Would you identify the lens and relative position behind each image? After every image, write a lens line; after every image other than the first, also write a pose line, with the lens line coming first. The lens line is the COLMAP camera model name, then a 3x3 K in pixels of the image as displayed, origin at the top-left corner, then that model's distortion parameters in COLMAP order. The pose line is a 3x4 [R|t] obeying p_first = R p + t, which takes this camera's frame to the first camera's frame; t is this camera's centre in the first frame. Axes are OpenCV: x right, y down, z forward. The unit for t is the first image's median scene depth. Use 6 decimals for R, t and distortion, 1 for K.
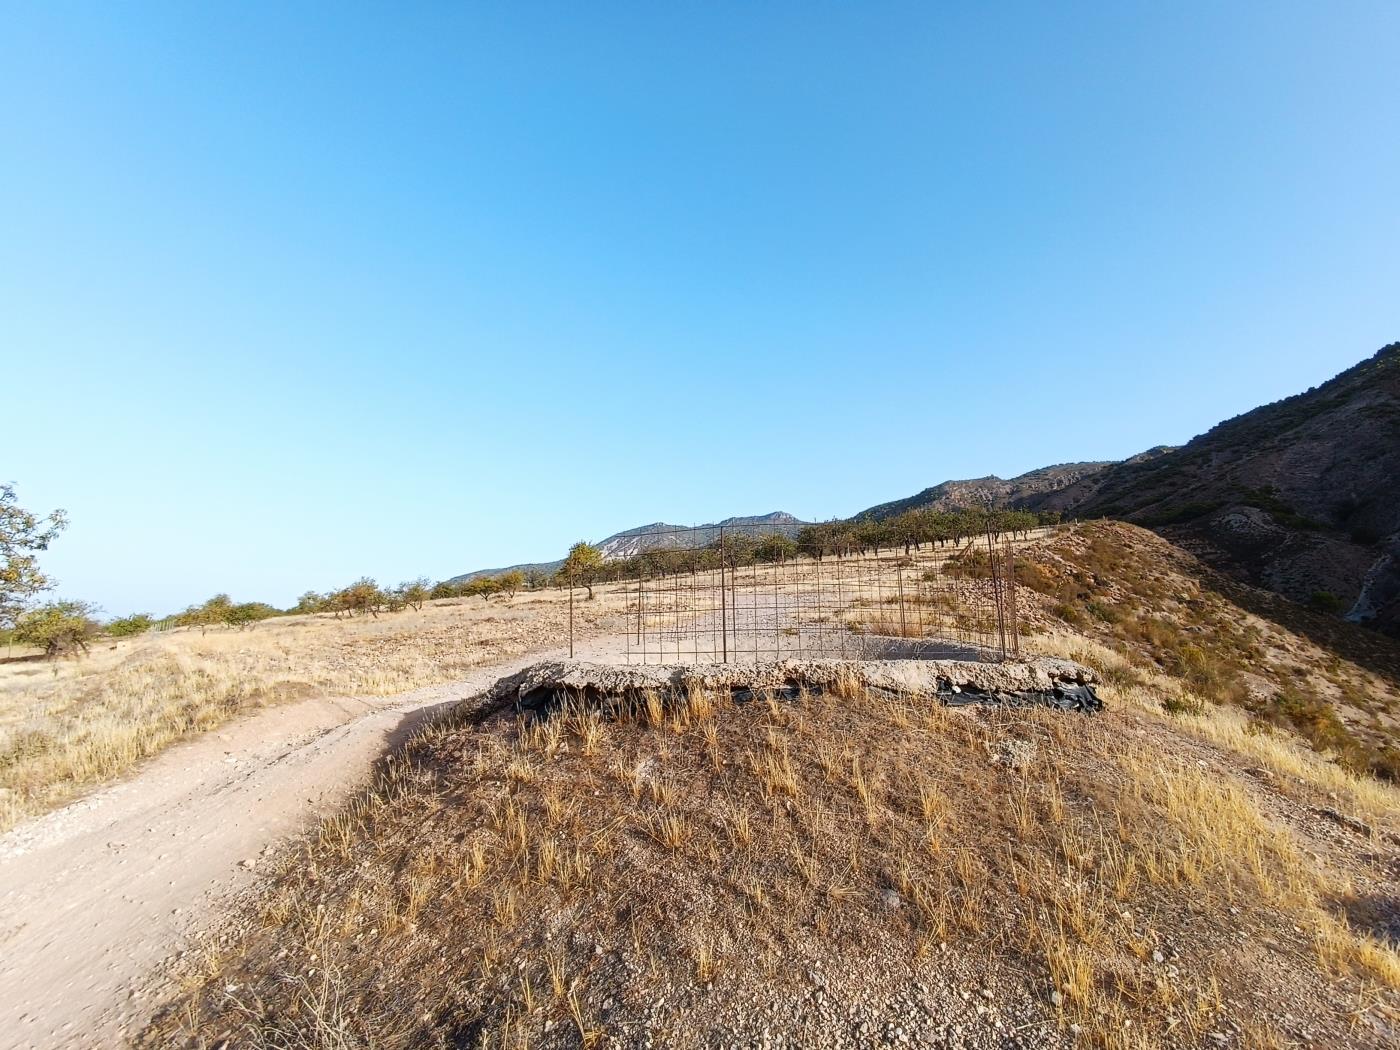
lens RADIAL K [[1188.0, 0, 700.0], [0, 1188.0, 525.0], [0, 0, 1]] dist [0.040068, -0.015109]
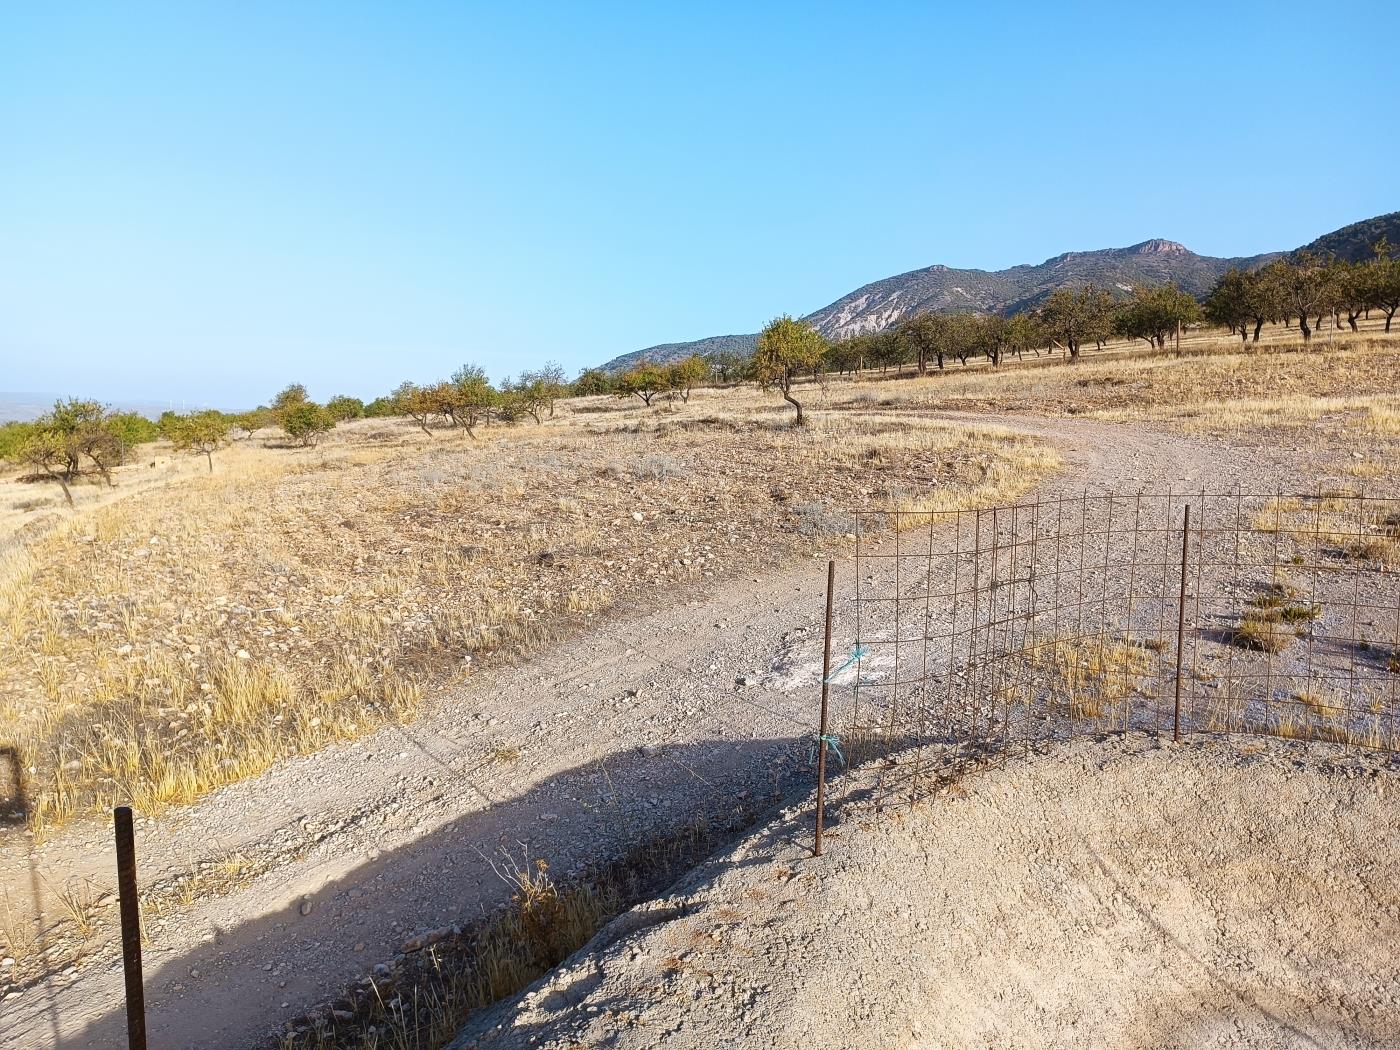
lens RADIAL K [[983.0, 0, 709.1], [0, 983.0, 527.7], [0, 0, 1]] dist [0.006800, -0.017254]
pose [[0.966292, 0.044605, -0.253556, -0.014675], [0.027188, 0.961689, 0.272792, -0.013874], [0.256010, -0.270491, 0.928059, 0.508228]]
